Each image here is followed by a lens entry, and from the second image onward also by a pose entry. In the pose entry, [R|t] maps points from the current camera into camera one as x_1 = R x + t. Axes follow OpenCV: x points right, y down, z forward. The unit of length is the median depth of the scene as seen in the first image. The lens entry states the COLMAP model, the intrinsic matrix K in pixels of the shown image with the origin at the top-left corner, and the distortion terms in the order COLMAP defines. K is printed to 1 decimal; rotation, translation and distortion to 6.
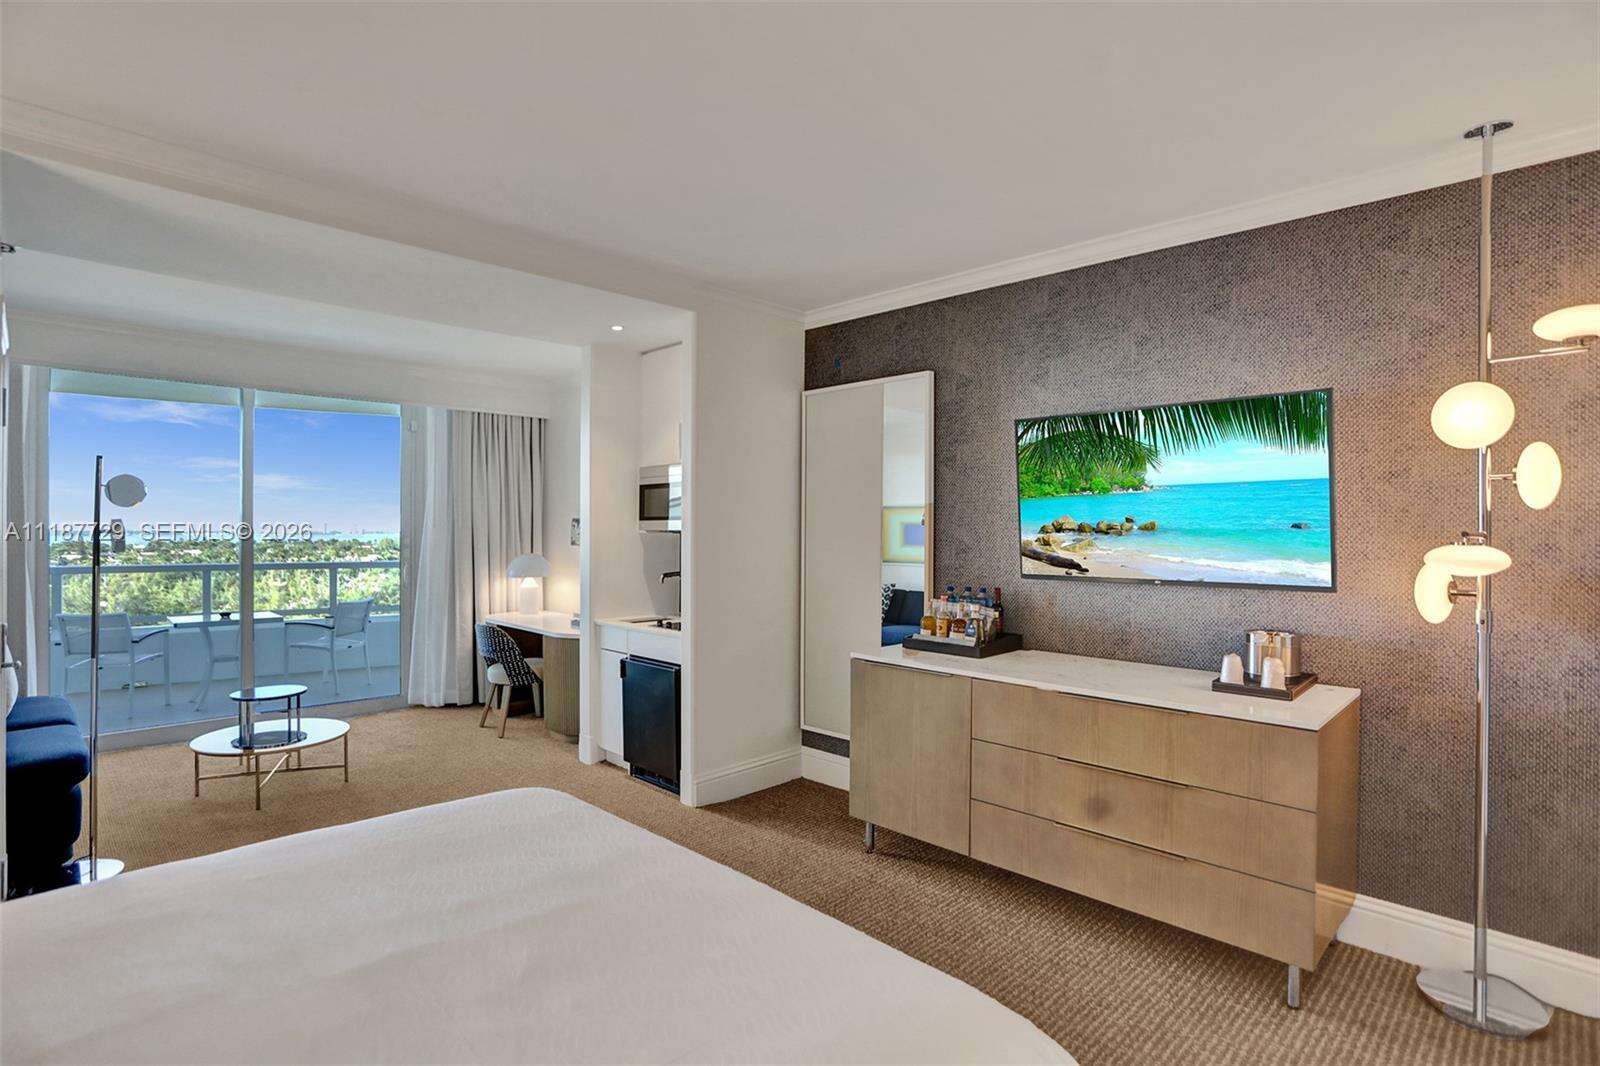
lens RADIAL K [[800.6, 0, 800.9], [0, 800.6, 533.9], [0, 0, 1]] dist [-0.071233, 0.039645]
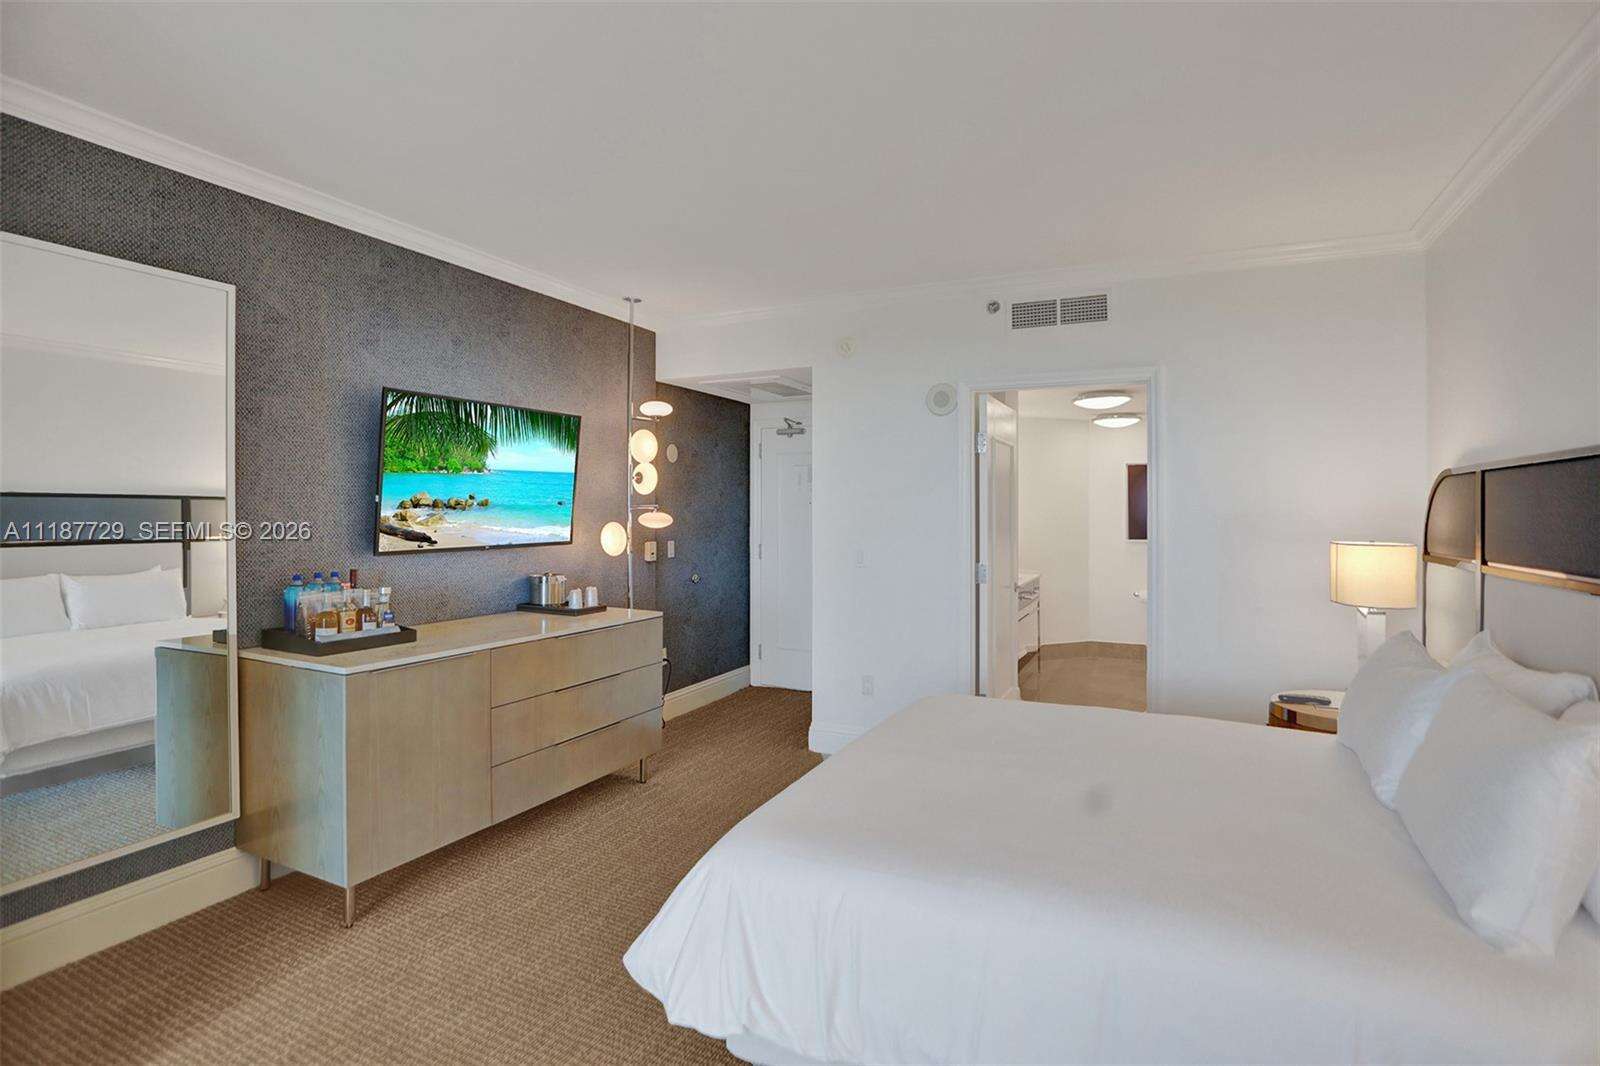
lens RADIAL K [[800.6, 0, 800.9], [0, 800.6, 533.9], [0, 0, 1]] dist [-0.071233, 0.039645]
pose [[-0.328421, -0.033601, 0.943933, -0.655595], [0.000984, 0.999354, 0.035916, -0.003241], [-0.944531, 0.012724, -0.328176, 0.716270]]
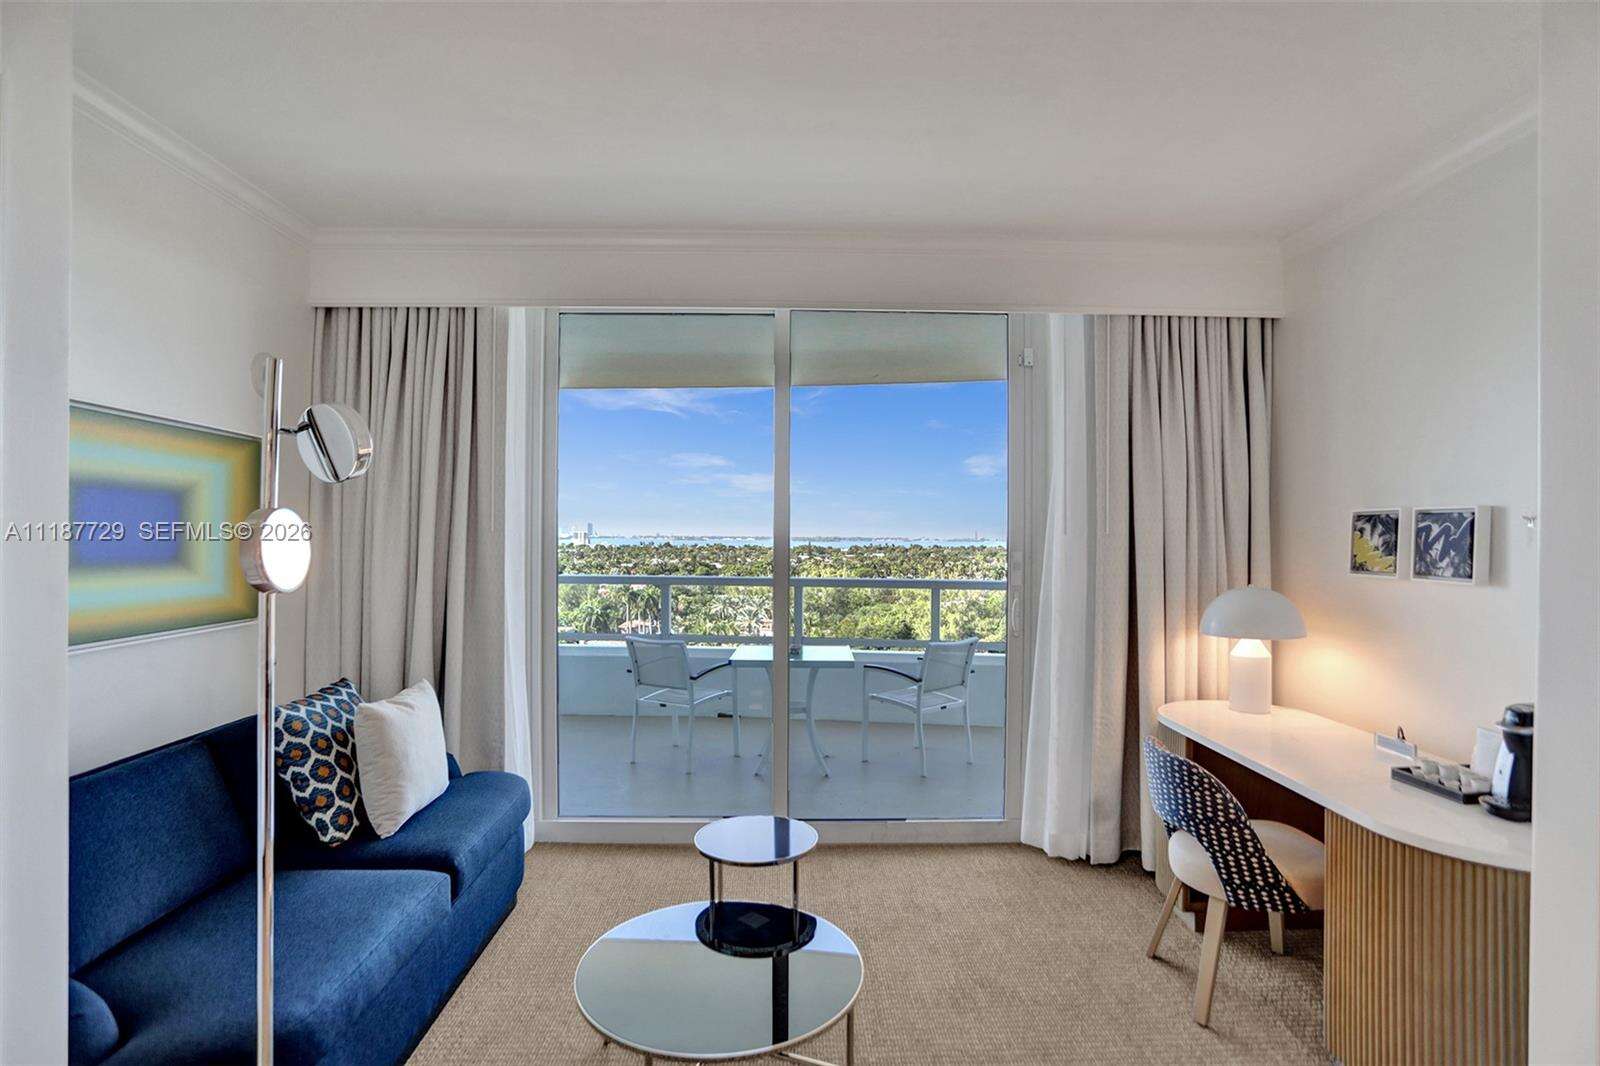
lens RADIAL K [[800.6, 0, 800.9], [0, 800.6, 533.9], [0, 0, 1]] dist [-0.071233, 0.039645]
pose [[0.723152, -0.000104, -0.690689, -0.322851], [-0.006604, 0.999953, -0.007065, -0.003183], [0.690657, 0.009670, 0.723118, 0.713347]]
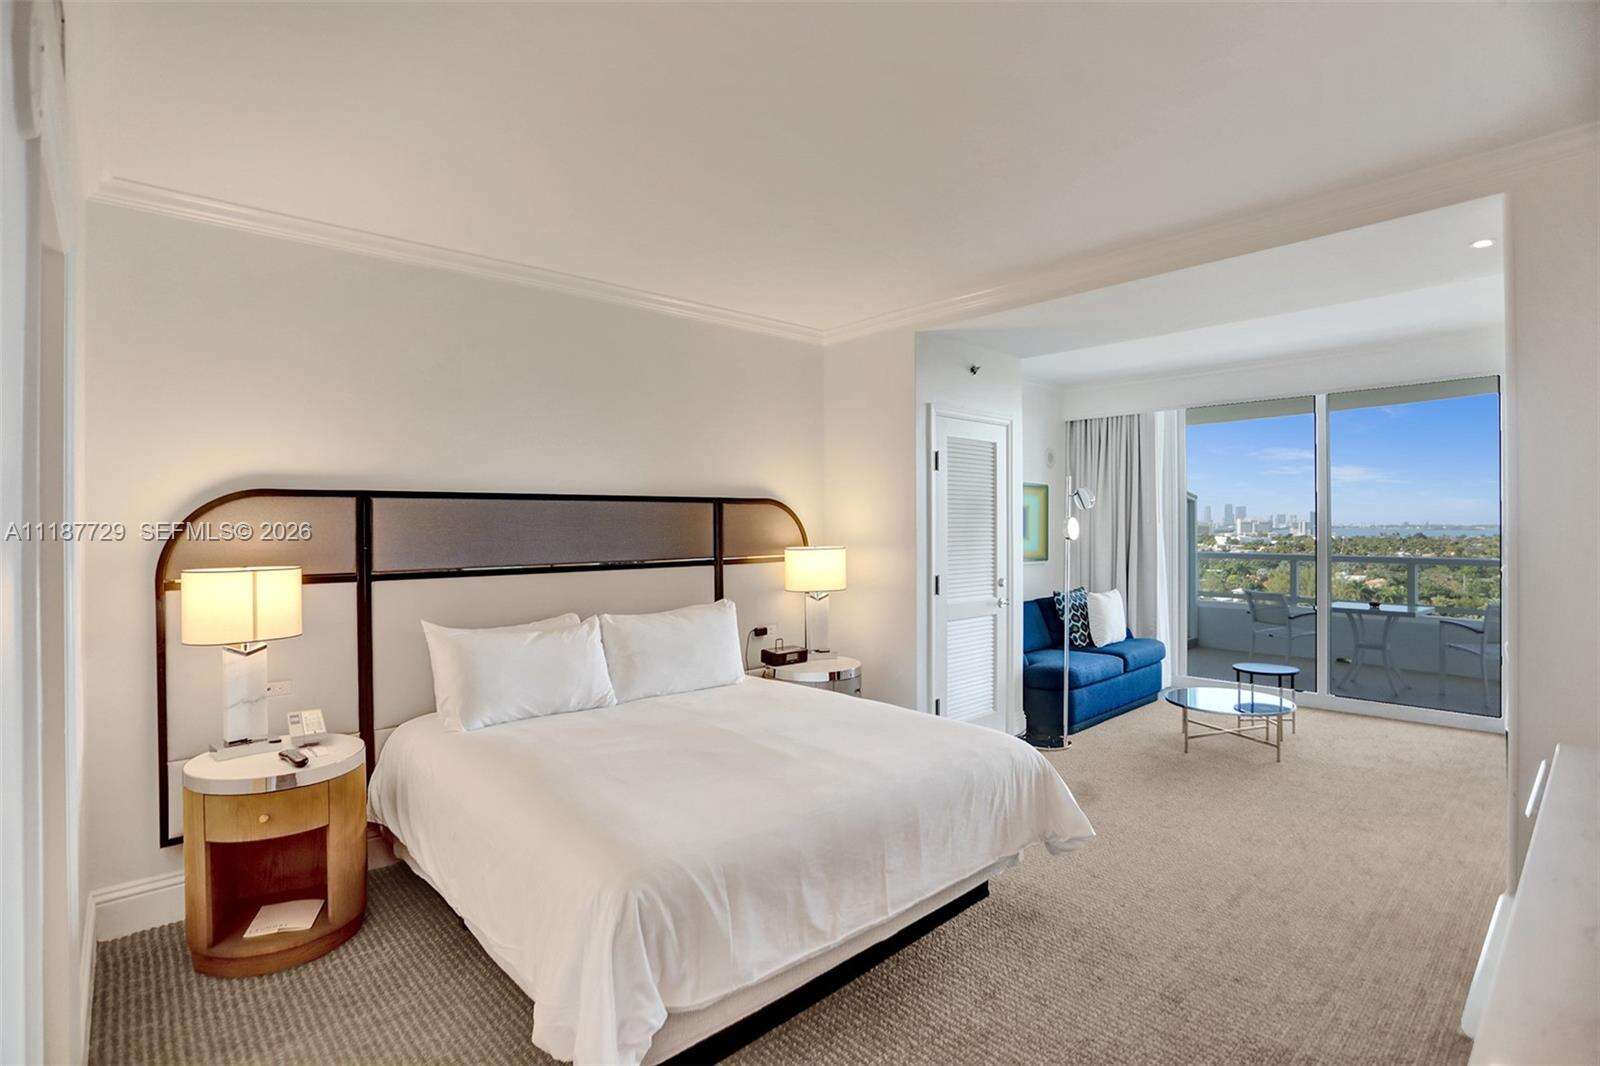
lens RADIAL K [[785.8, 0, 793.8], [0, 785.8, 522.9], [0, 0, 1]] dist [-0.064114, 0.030646]
pose [[-0.047199, -0.006511, -0.998864, 0.521147], [-0.000664, 0.999979, -0.006487, 0.001103], [0.998885, 0.000357, -0.047202, 0.424750]]
